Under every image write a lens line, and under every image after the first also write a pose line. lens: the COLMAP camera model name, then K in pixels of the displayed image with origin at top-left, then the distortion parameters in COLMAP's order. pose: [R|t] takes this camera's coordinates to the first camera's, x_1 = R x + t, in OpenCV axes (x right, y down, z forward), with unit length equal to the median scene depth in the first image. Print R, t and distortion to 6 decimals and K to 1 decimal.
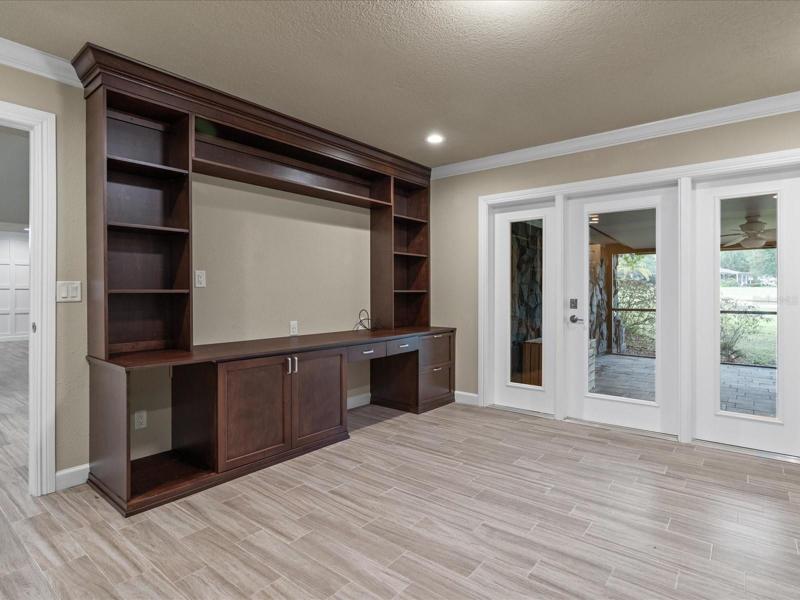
lens RADIAL K [[431.5, 0, 398.7], [0, 431.5, 301.7], [0, 0, 1]] dist [-0.015121, 0.009073]
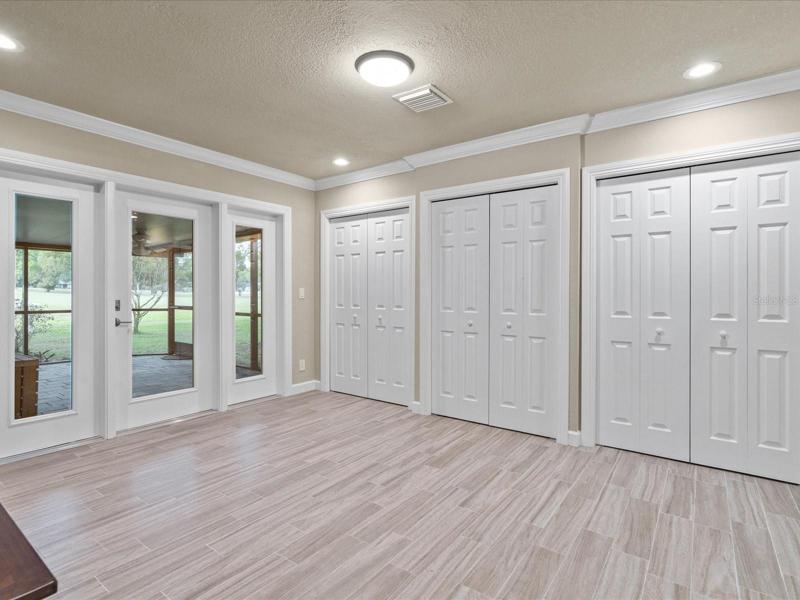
lens RADIAL K [[431.5, 0, 396.9], [0, 431.5, 295.1], [0, 0, 1]] dist [-0.015121, 0.009073]
pose [[-0.056569, -0.003296, 0.998393, -0.724188], [0.015183, 0.999876, 0.004161, -0.015328], [-0.998283, 0.015394, -0.056512, 0.628941]]
